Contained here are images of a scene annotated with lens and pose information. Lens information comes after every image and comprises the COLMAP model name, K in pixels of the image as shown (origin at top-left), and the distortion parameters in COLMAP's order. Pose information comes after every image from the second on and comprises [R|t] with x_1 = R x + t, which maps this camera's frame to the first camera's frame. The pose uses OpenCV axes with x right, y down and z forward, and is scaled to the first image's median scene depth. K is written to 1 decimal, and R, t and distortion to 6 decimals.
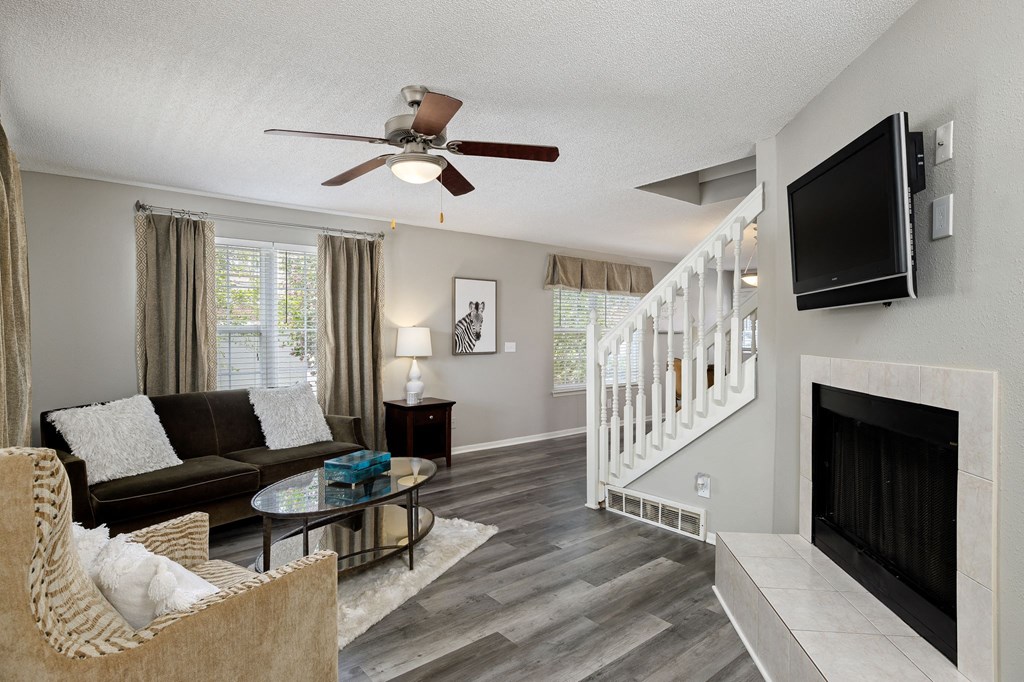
lens RADIAL K [[521.9, 0, 507.6], [0, 521.9, 332.9], [0, 0, 1]] dist [-0.002303, 0.000637]
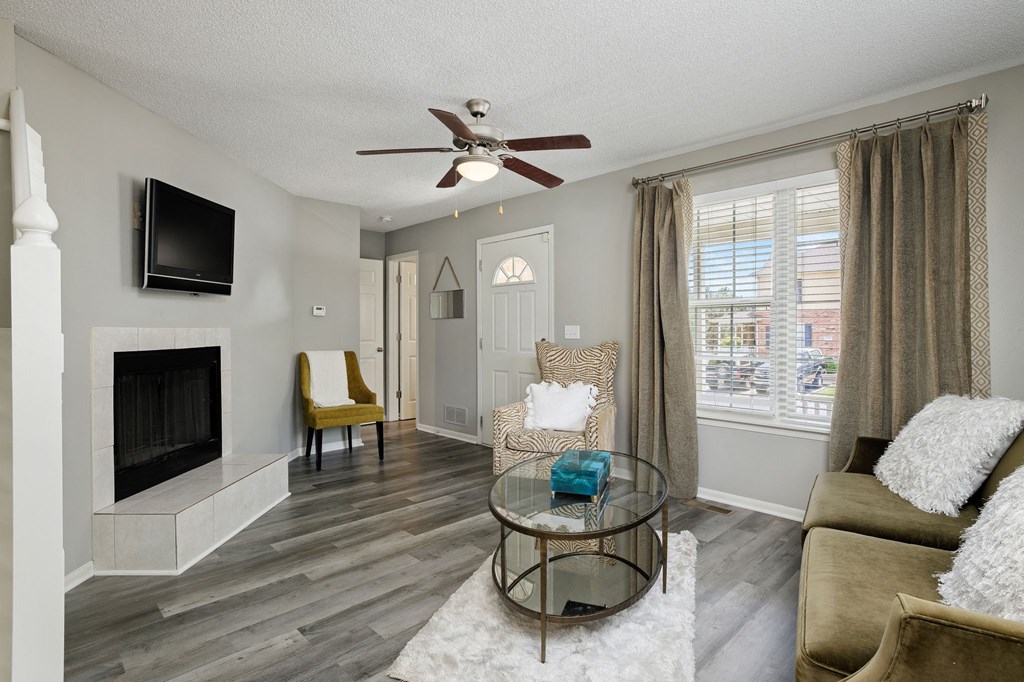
lens RADIAL K [[521.9, 0, 507.6], [0, 521.9, 332.9], [0, 0, 1]] dist [-0.002303, 0.000637]
pose [[-0.996696, 0.005016, -0.081072, -0.122885], [0.004804, 0.999985, 0.002808, 0.051290], [0.081085, 0.002409, -0.996704, 1.928569]]
